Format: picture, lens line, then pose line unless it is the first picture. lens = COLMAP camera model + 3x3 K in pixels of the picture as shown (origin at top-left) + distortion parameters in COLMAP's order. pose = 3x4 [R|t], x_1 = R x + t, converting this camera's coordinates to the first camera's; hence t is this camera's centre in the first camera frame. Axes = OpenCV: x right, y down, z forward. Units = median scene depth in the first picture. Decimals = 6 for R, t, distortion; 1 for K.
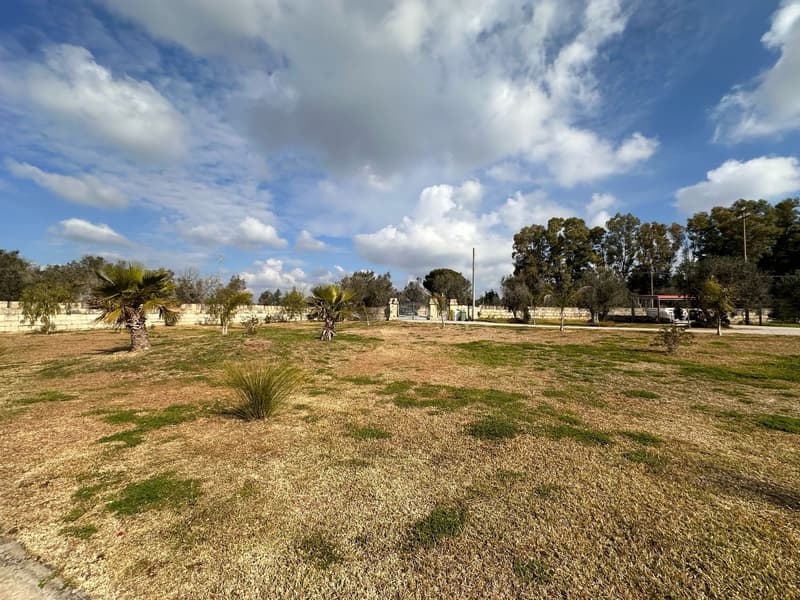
lens RADIAL K [[321.3, 0, 400.0], [0, 321.3, 300.0], [0, 0, 1]] dist [-0.000160, 0.000532]
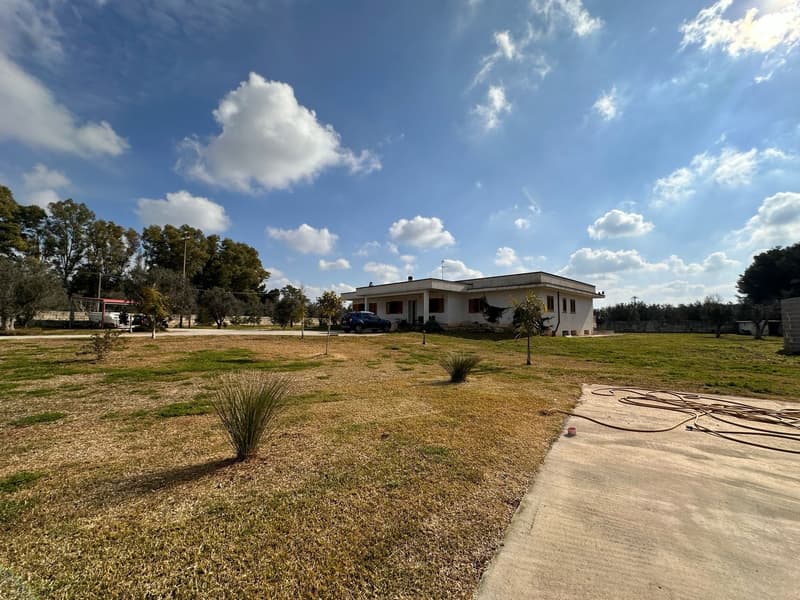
lens RADIAL K [[321.3, 0, 400.0], [0, 321.3, 300.0], [0, 0, 1]] dist [-0.000160, 0.000532]
pose [[0.157424, 0.060674, 0.985665, 0.011085], [-0.046005, 0.997478, -0.054054, -0.000123], [-0.986459, -0.036837, 0.159818, -0.000715]]
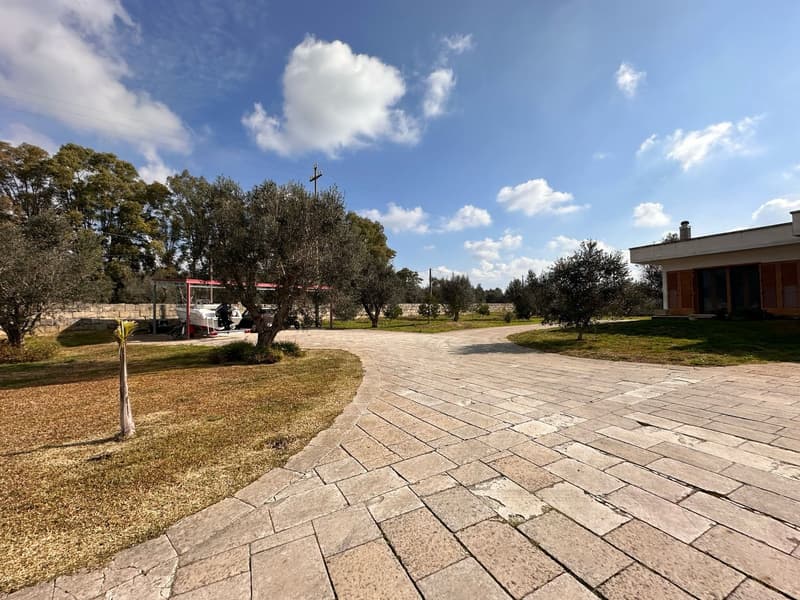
lens RADIAL K [[321.3, 0, 400.0], [0, 321.3, 300.0], [0, 0, 1]] dist [-0.000160, 0.000532]
pose [[0.449993, 0.002878, 0.893027, 0.356808], [-0.019292, 0.999793, 0.006499, 0.005763], [-0.892824, -0.020152, 0.449955, 0.346838]]
